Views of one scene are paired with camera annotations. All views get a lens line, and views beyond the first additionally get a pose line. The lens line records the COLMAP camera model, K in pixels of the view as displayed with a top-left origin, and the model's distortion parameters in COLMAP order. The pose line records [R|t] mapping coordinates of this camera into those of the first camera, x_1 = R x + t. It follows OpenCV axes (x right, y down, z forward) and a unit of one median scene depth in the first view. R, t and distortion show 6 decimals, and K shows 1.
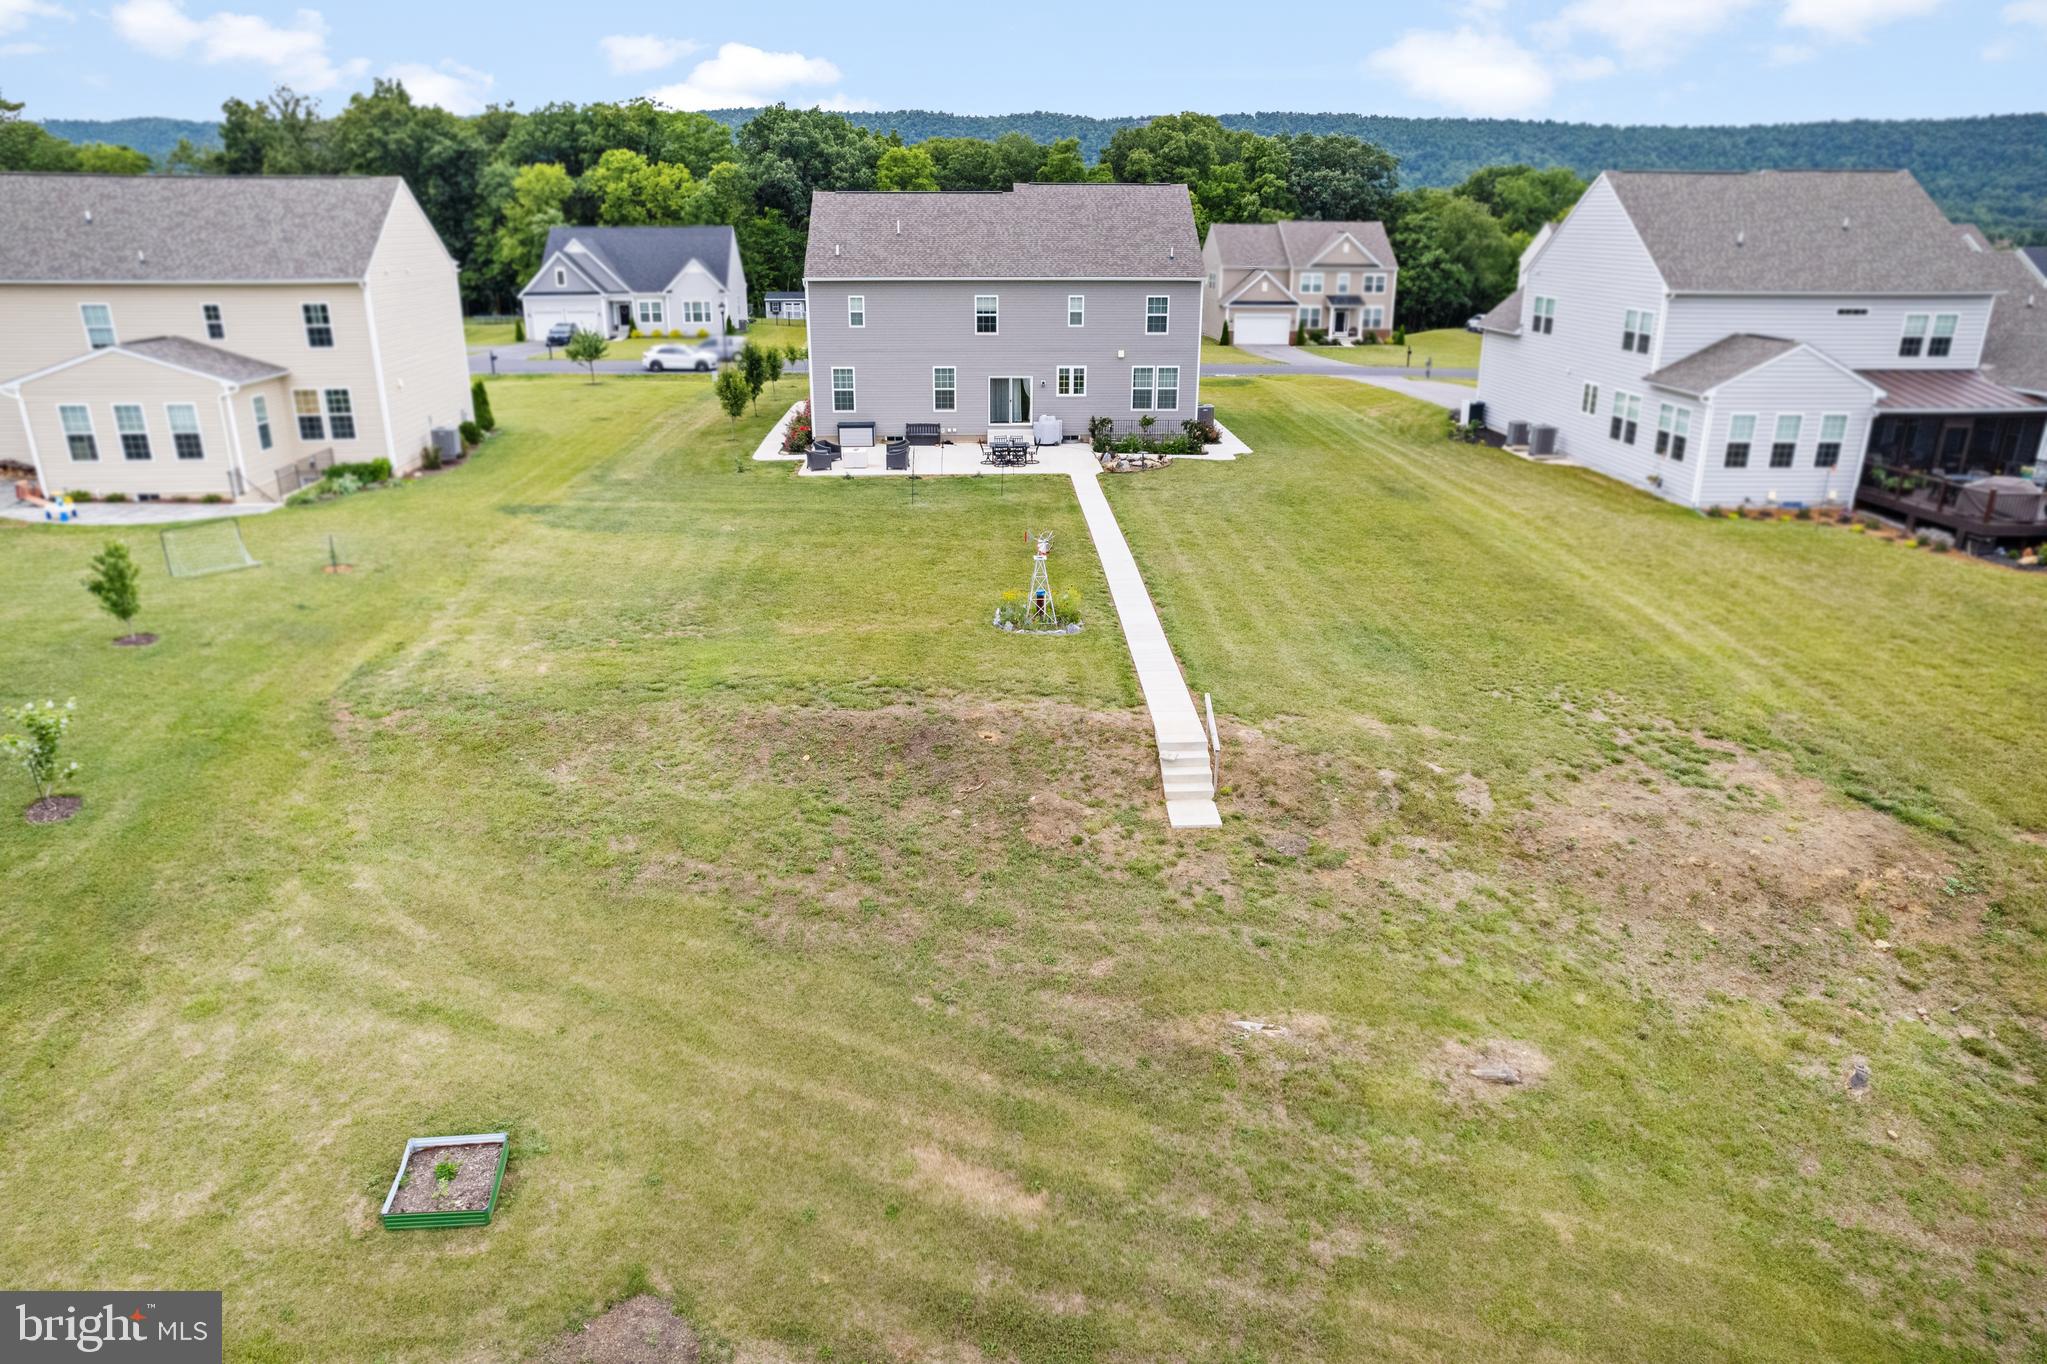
lens RADIAL K [[1328.0, 0, 1028.4], [0, 1328.0, 679.2], [0, 0, 1]] dist [-0.072020, 0.065800]
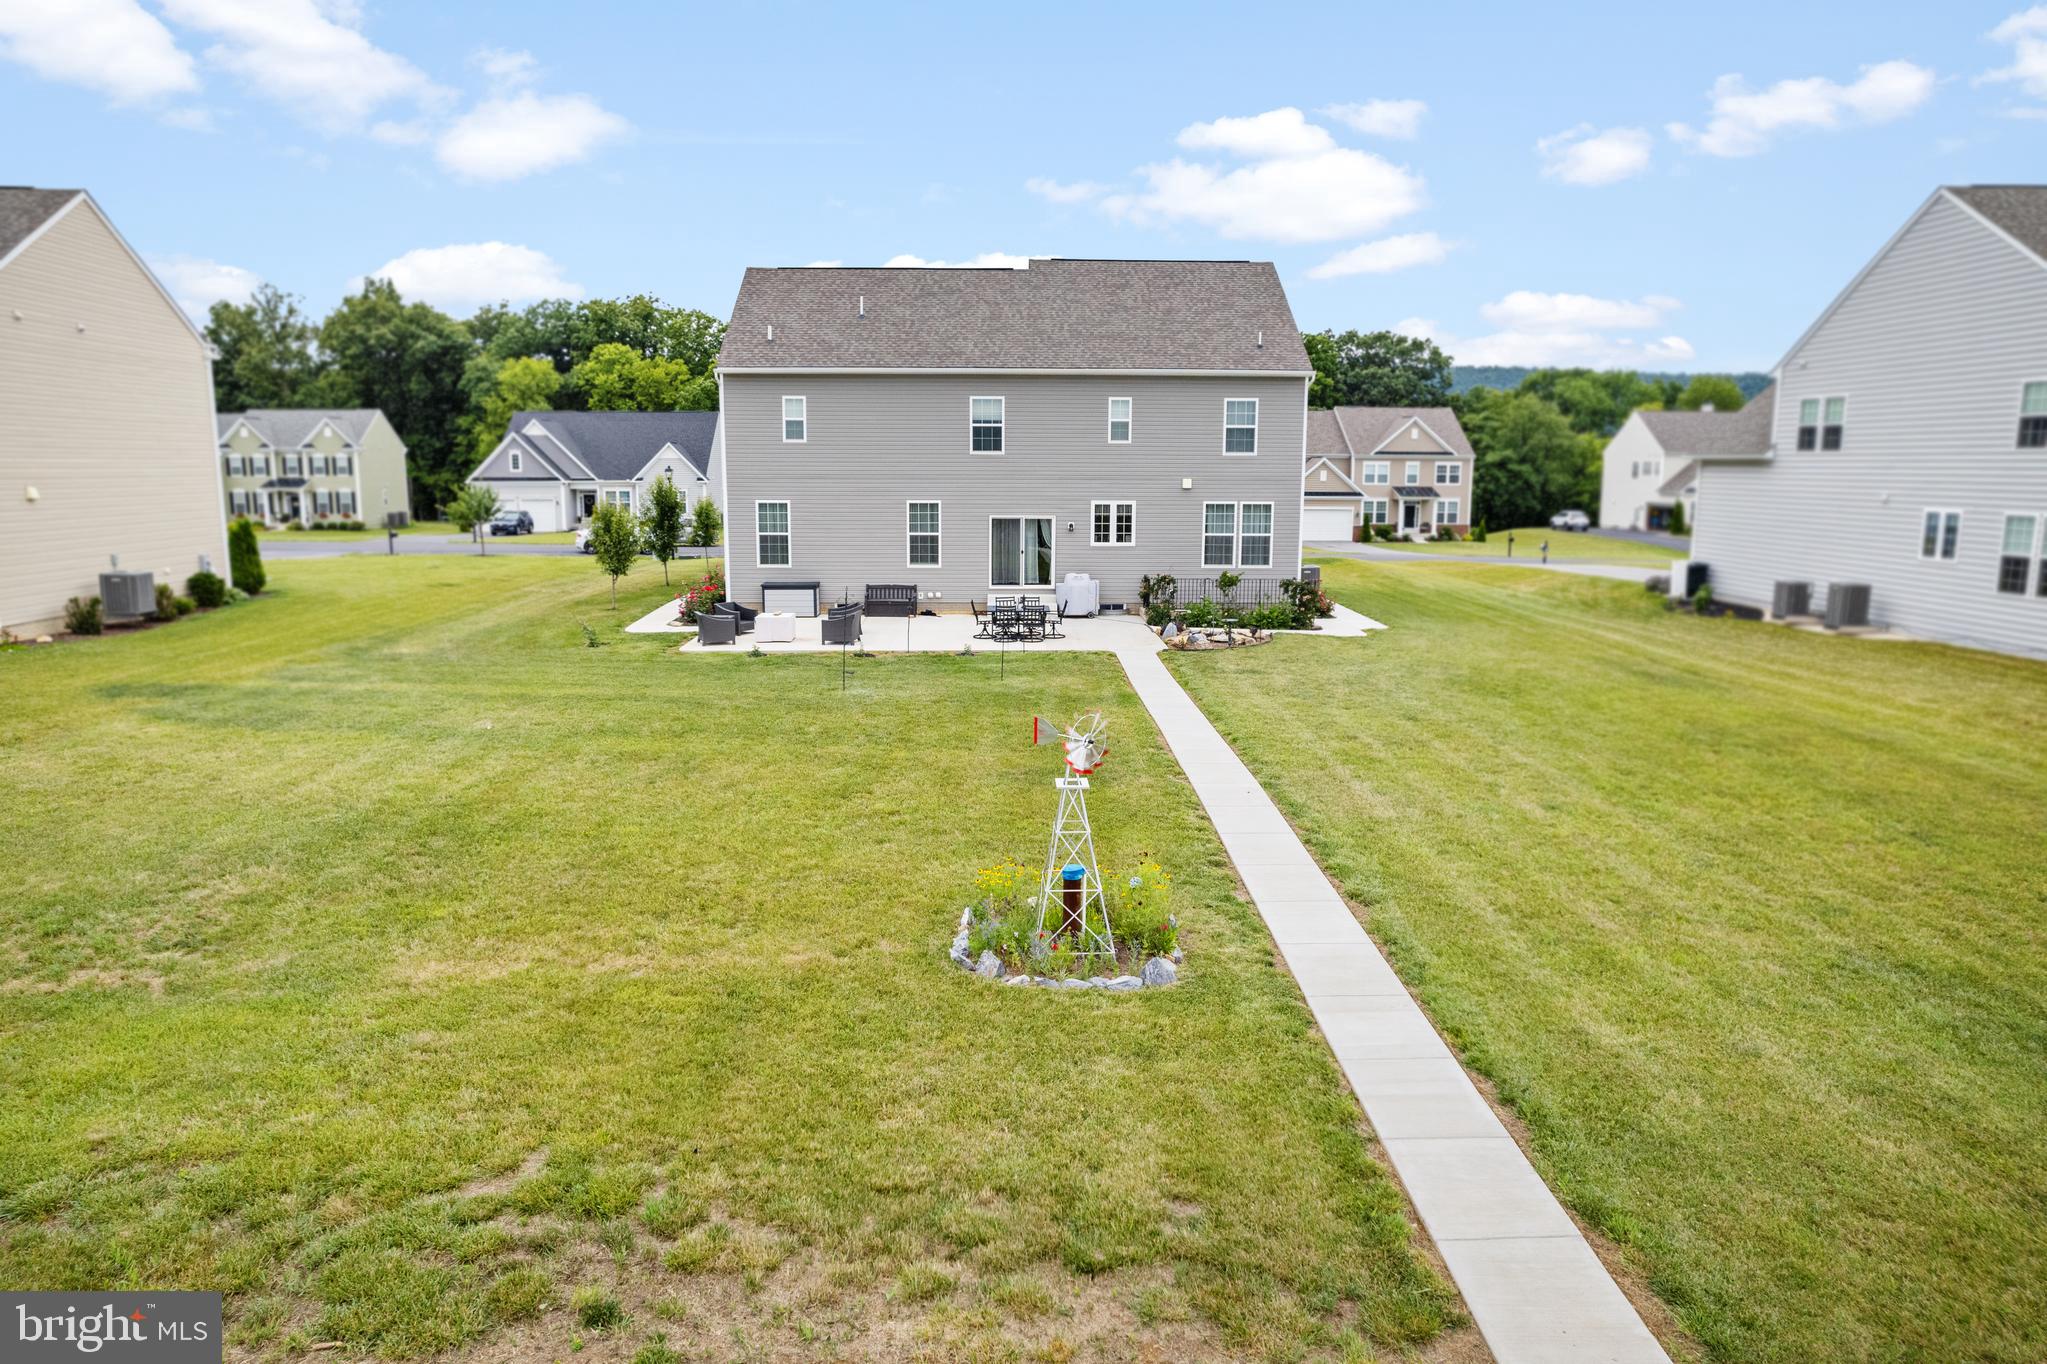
lens RADIAL K [[1328.0, 0, 1028.4], [0, 1328.0, 679.2], [0, 0, 1]] dist [-0.072020, 0.065800]
pose [[0.999844, 0.004309, -0.017107, 0.001439], [-0.007194, 0.985008, -0.172361, -0.031269], [0.016108, 0.172457, 0.984885, 0.350459]]
